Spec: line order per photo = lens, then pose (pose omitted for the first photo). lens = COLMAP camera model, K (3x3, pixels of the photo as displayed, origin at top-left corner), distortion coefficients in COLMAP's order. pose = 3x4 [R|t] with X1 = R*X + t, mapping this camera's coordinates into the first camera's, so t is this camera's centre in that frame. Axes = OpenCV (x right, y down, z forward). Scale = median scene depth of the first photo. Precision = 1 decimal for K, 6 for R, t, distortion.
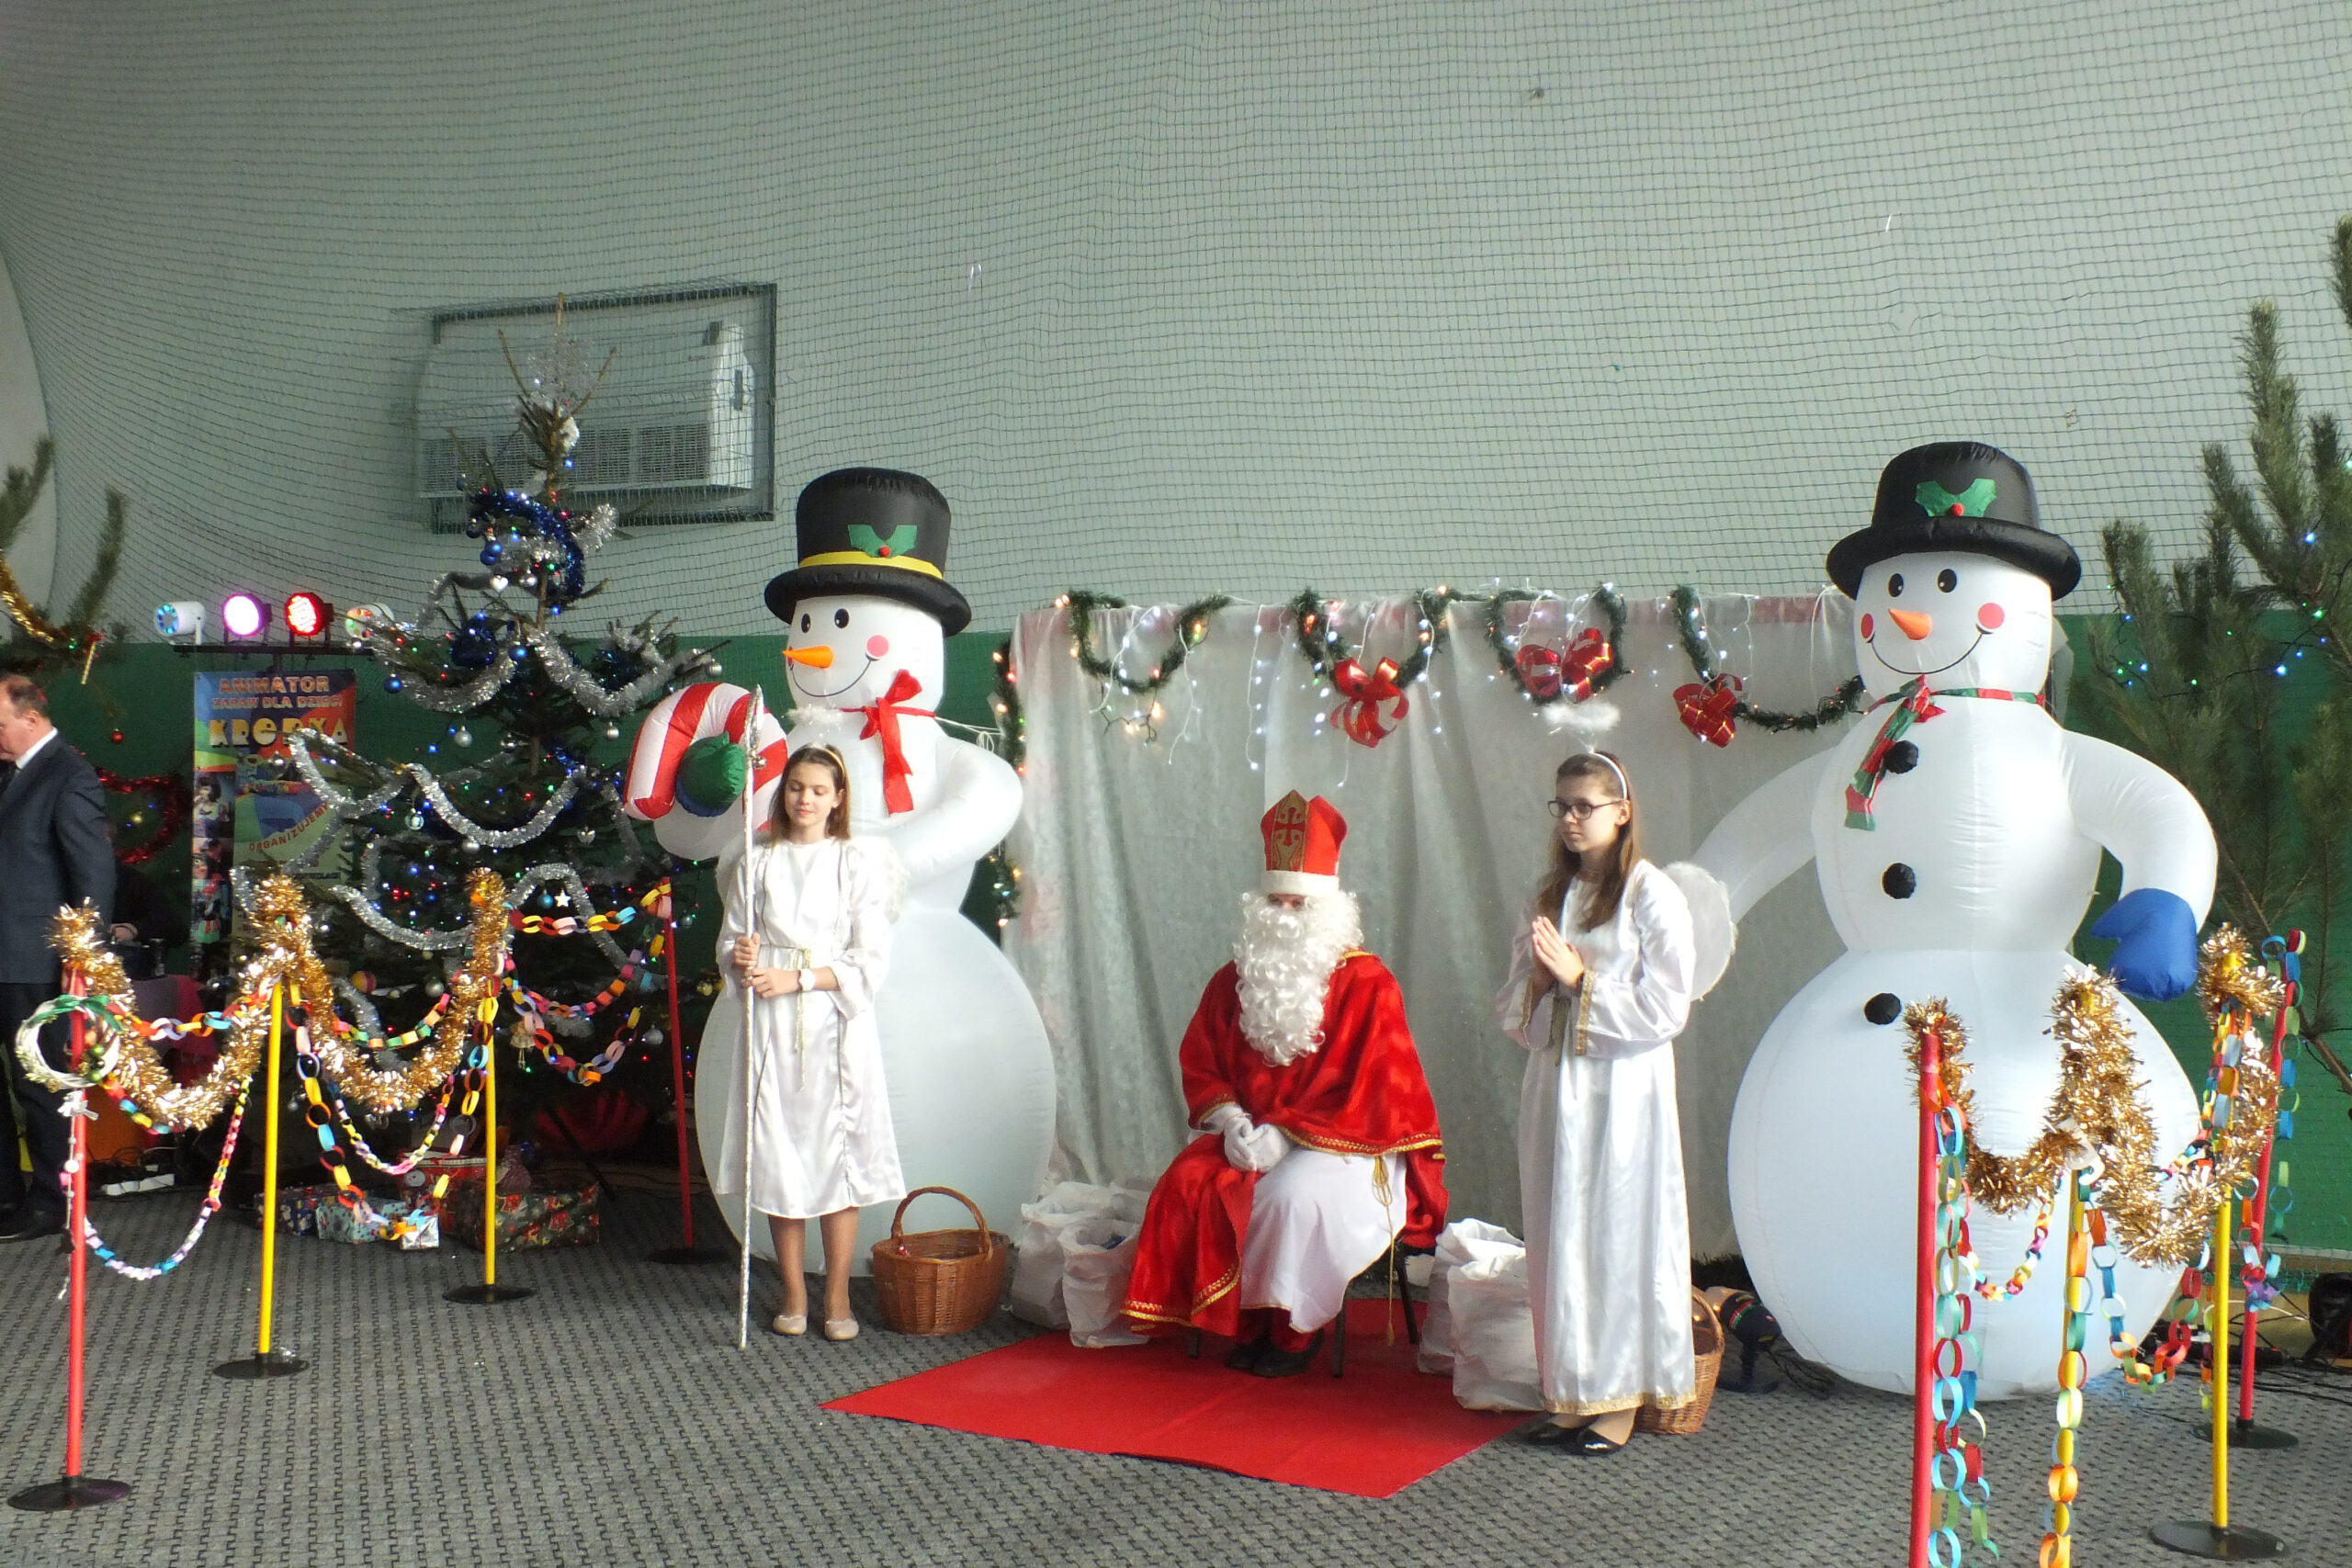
lens RADIAL K [[2561.9, 0, 1179.8], [0, 2561.9, 838.1], [0, 0, 1]] dist [-0.023261, 0.000000]
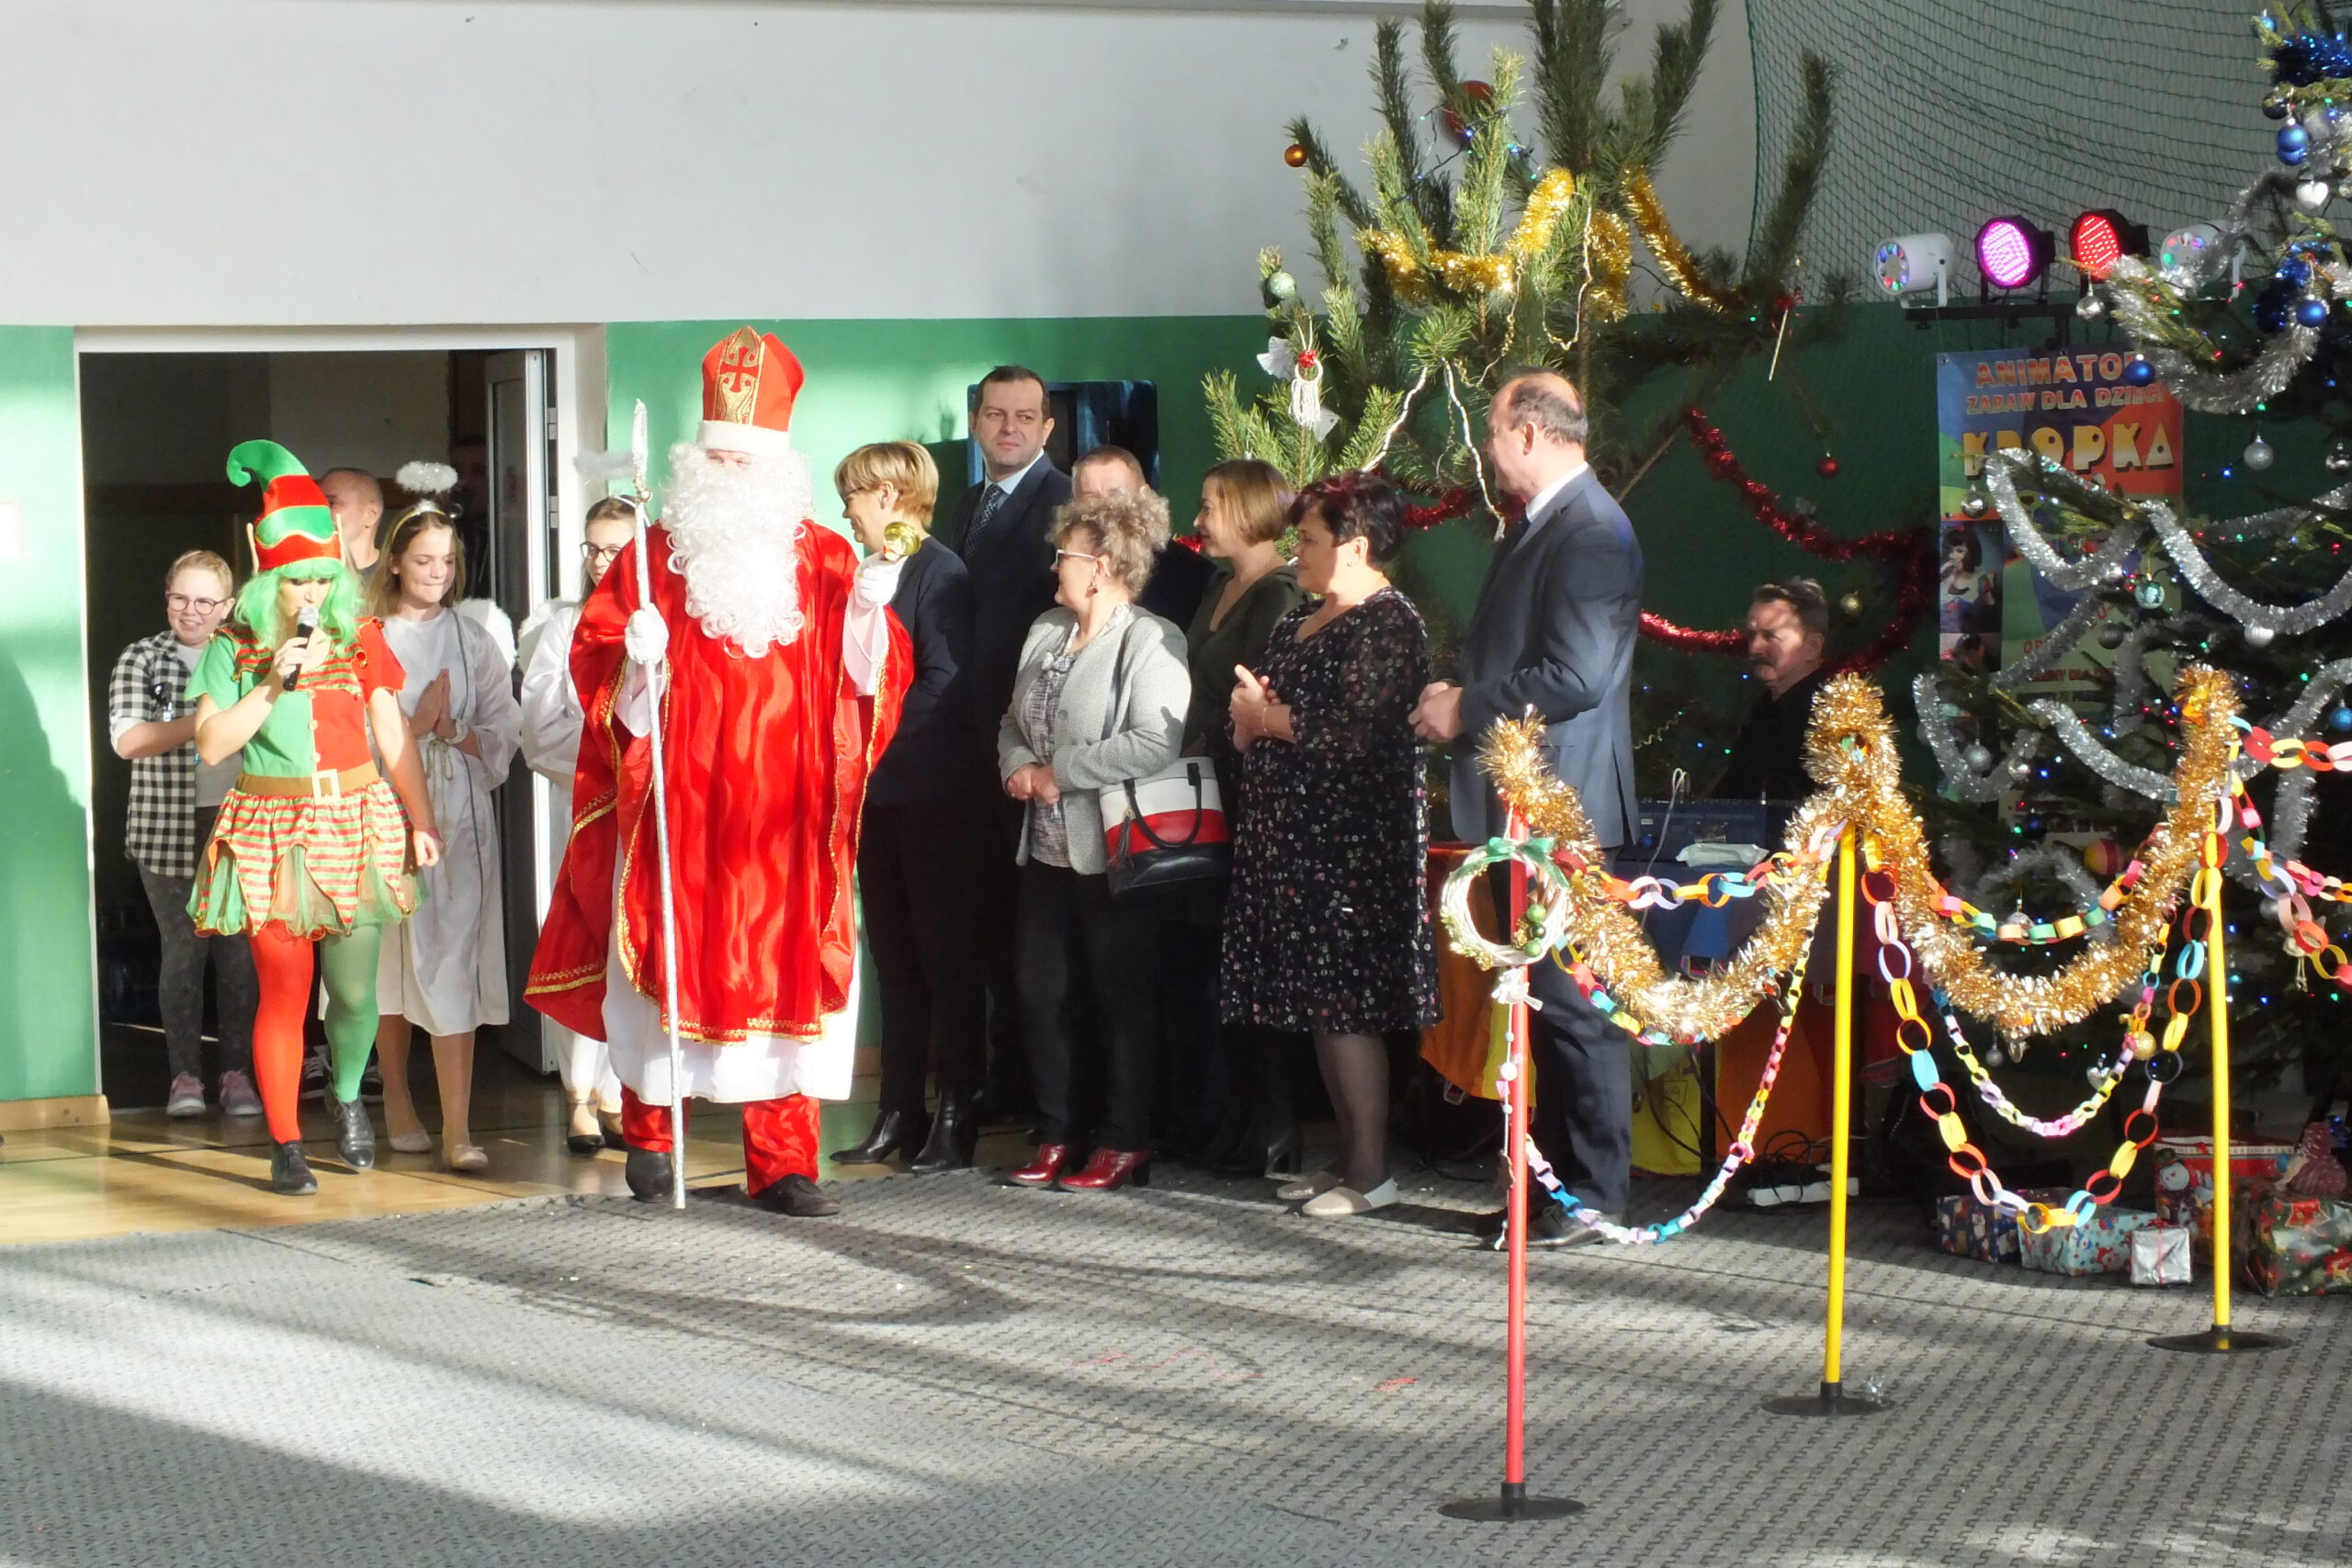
lens RADIAL K [[5994.2, 0, 1169.9], [0, 5994.2, 786.7], [0, 0, 1]] dist [-0.495809, 0.000000]
pose [[0.838069, -0.008948, -0.545491, 0.284243], [0.021886, 0.999612, 0.017227, 0.010324], [0.545125, -0.026376, 0.837940, -0.330608]]
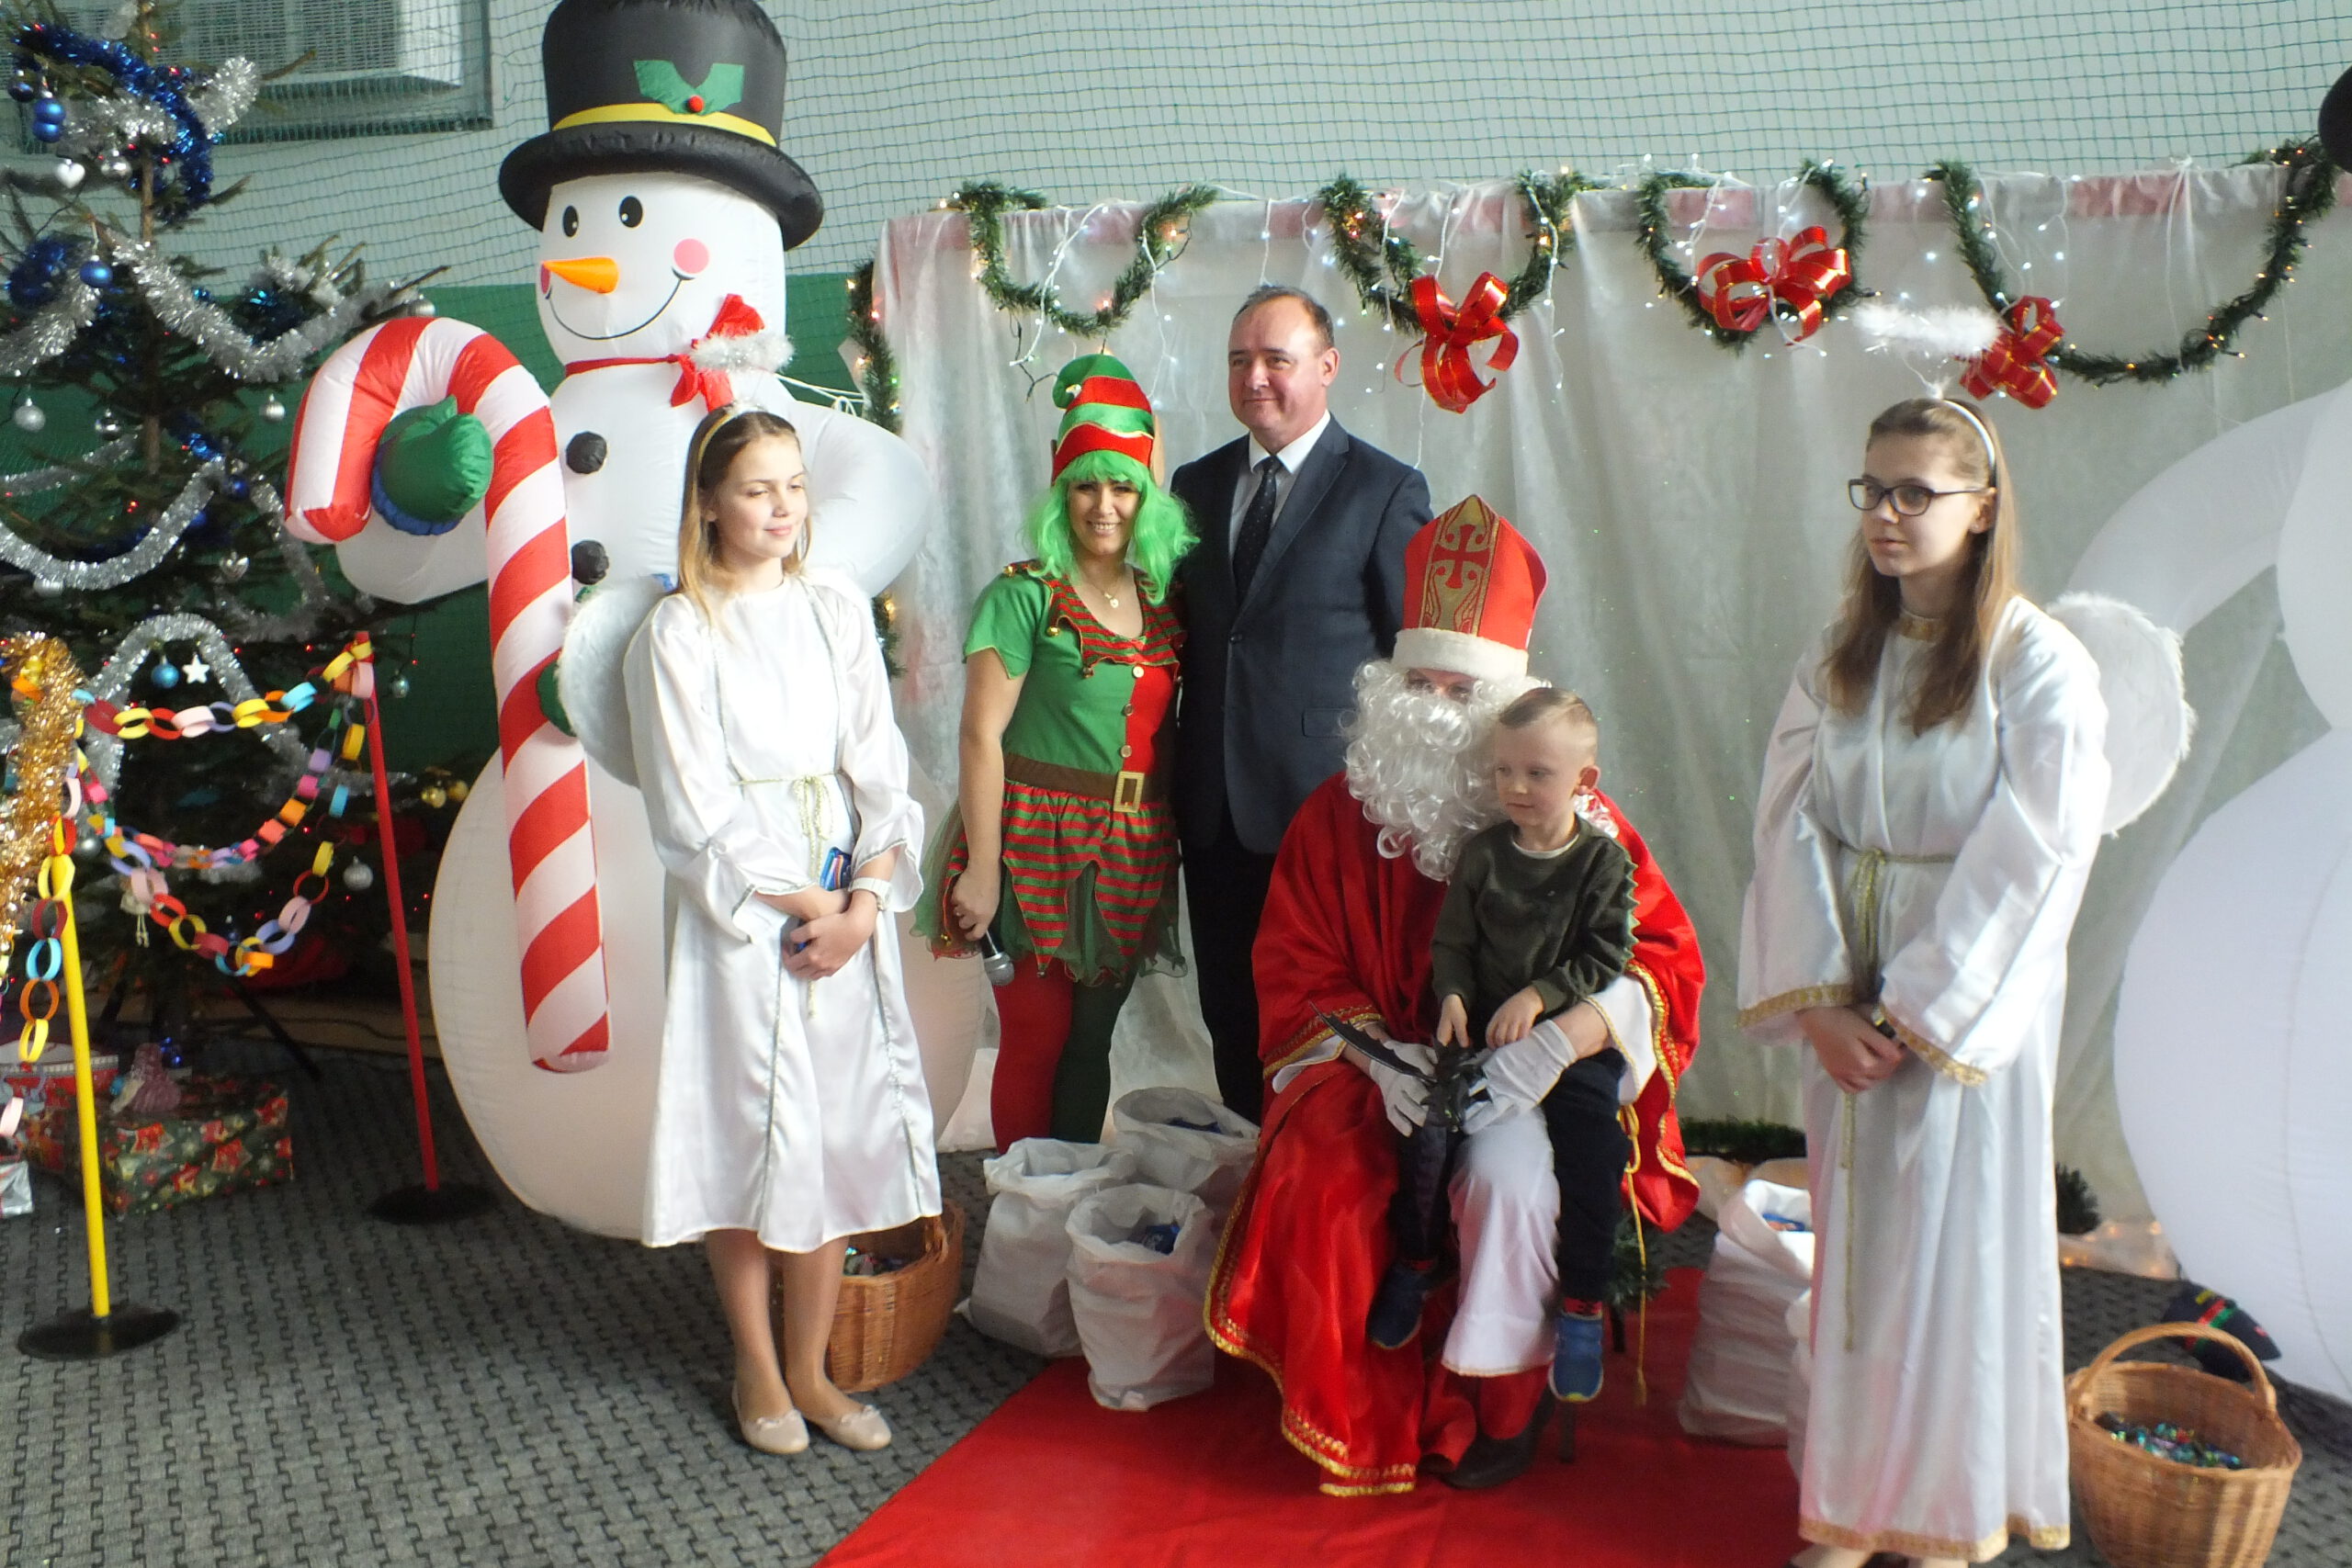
lens RADIAL K [[2190.8, 0, 1190.5], [0, 2190.8, 803.9], [0, 0, 1]] dist [-0.038159, 0.000000]
pose [[0.987950, -0.033650, 0.151071, -0.081824], [0.014182, 0.991655, 0.128141, -0.008589], [-0.154122, -0.124454, 0.980182, 0.437934]]
